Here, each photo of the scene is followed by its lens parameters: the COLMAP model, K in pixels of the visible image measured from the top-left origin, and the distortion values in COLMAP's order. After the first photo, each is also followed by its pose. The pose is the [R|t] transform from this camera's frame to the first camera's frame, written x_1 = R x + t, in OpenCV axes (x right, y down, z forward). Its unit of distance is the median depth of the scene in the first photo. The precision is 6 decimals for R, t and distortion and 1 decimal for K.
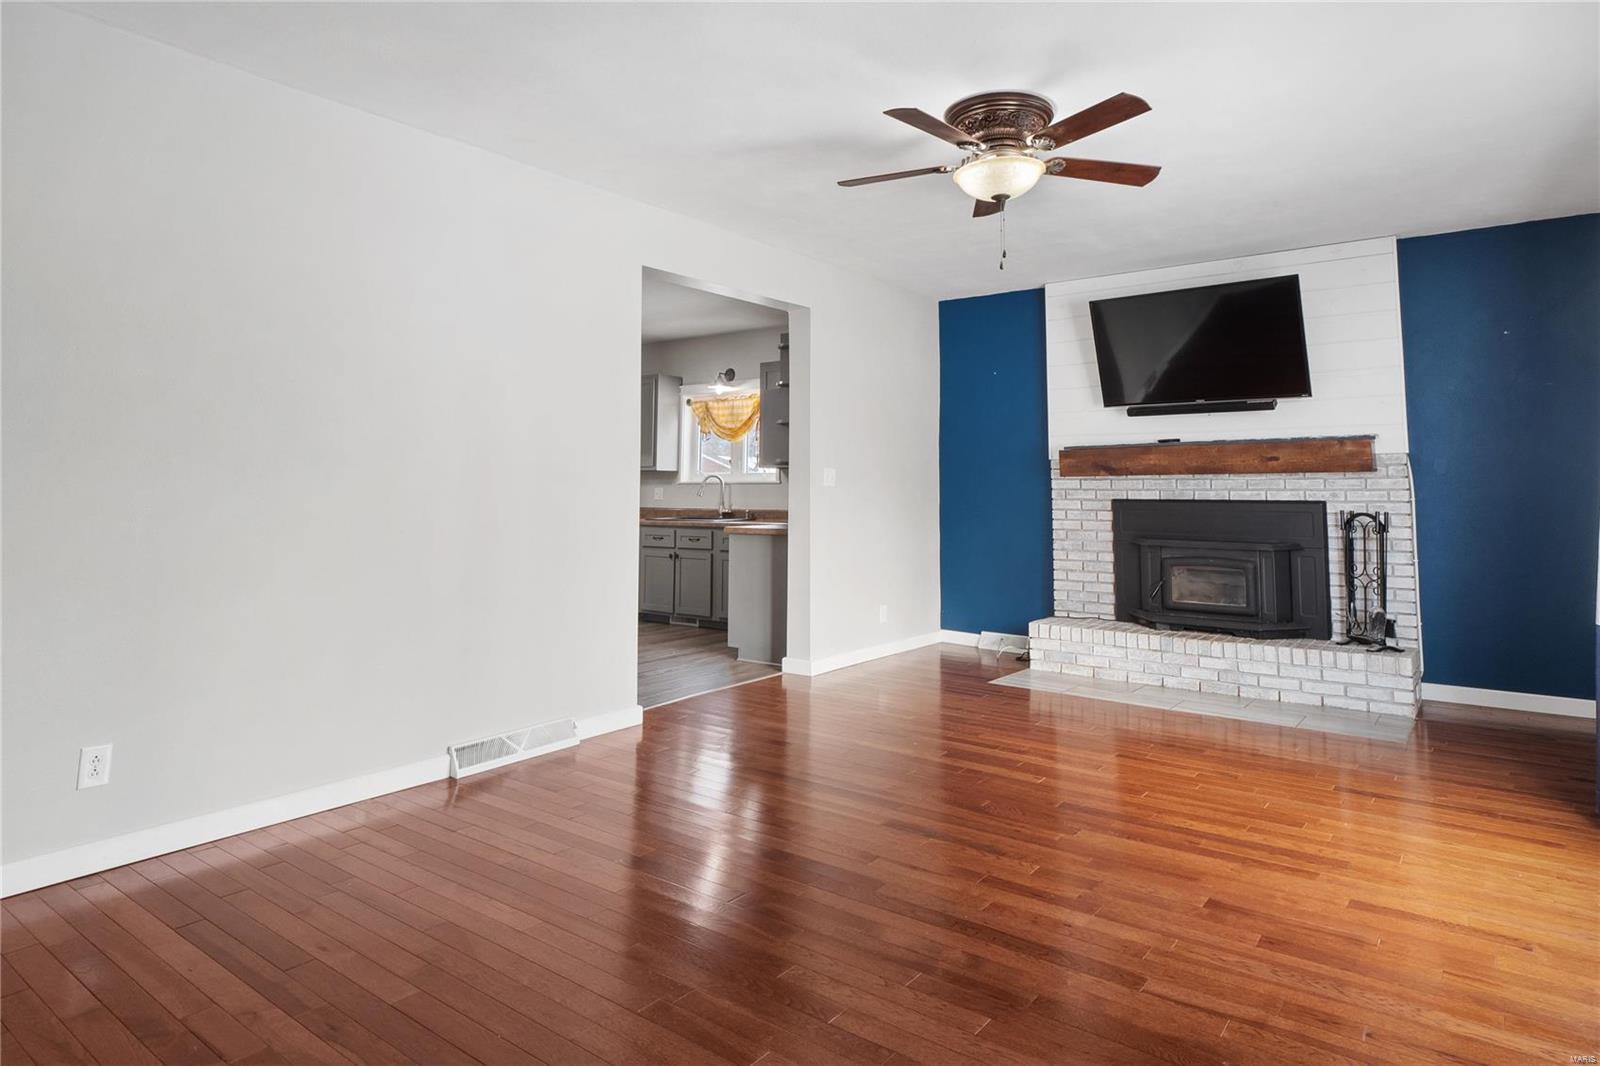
lens RADIAL K [[877.4, 0, 830.9], [0, 877.4, 438.2], [0, 0, 1]] dist [0.003291, 0.000069]
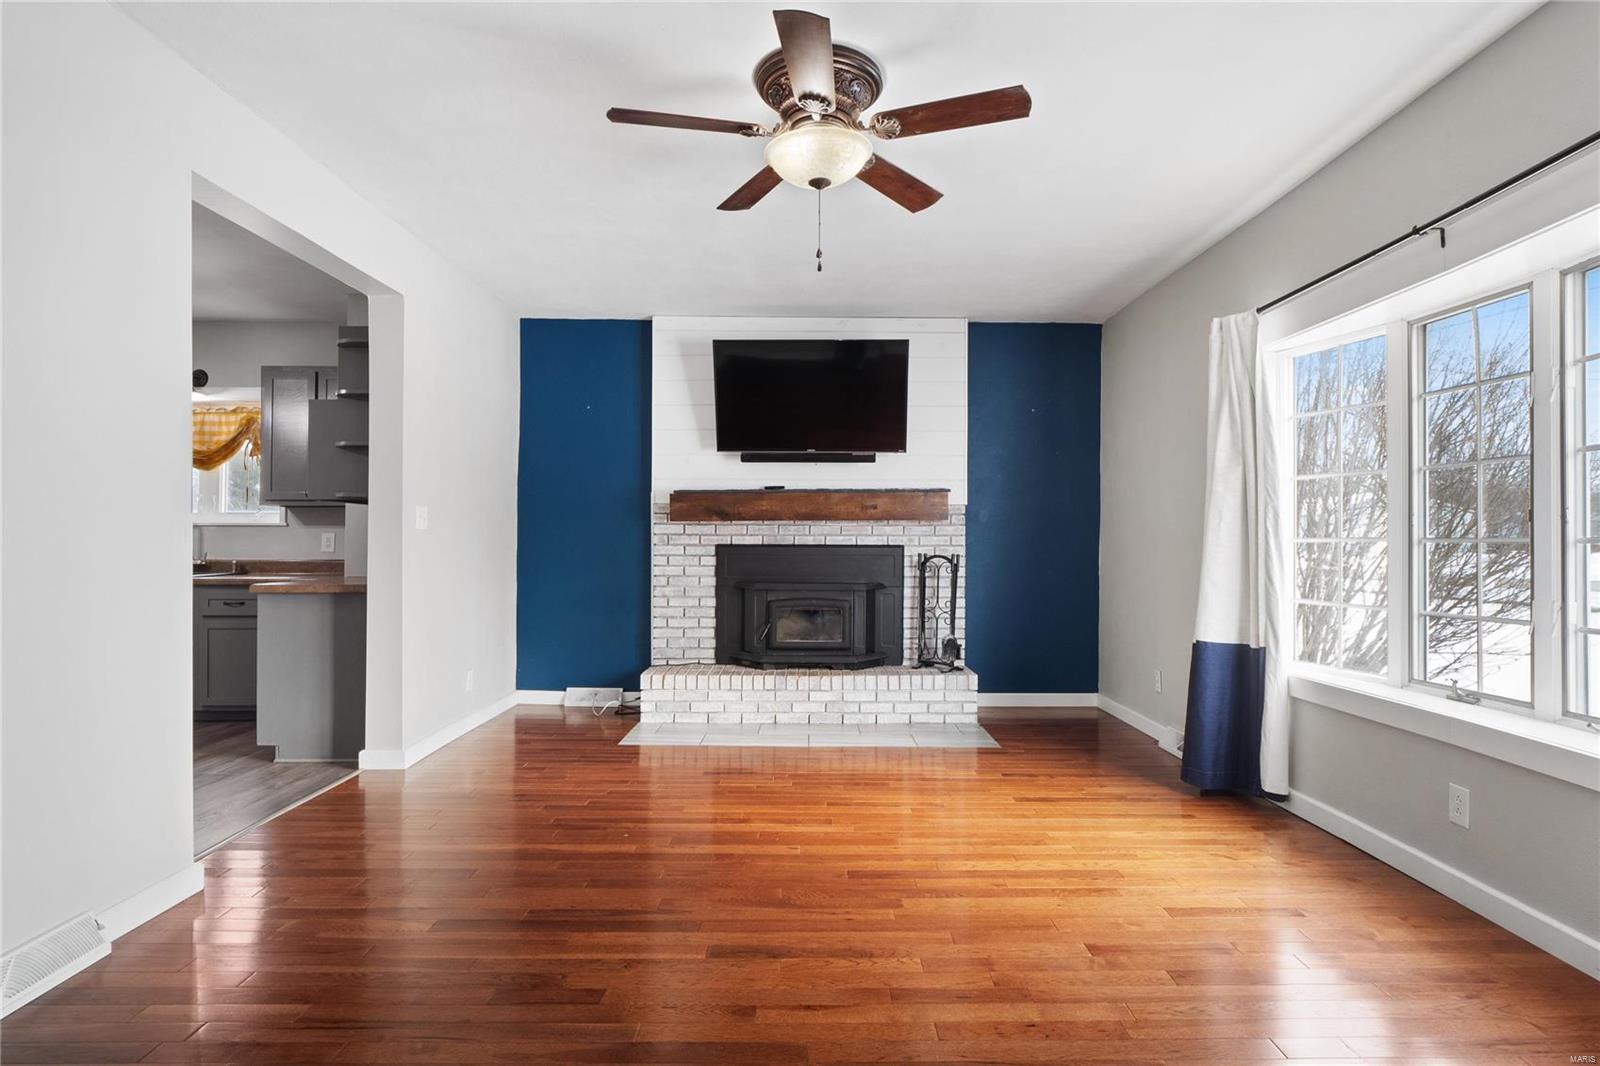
lens RADIAL K [[825.7, 0, 808.4], [0, 825.7, 542.4], [0, 0, 1]] dist [0.004640, -0.002930]
pose [[0.813922, -0.001971, 0.580971, -0.150109], [-0.035902, 0.997912, 0.053683, 0.013957], [-0.579863, -0.064552, 0.812152, 0.188147]]
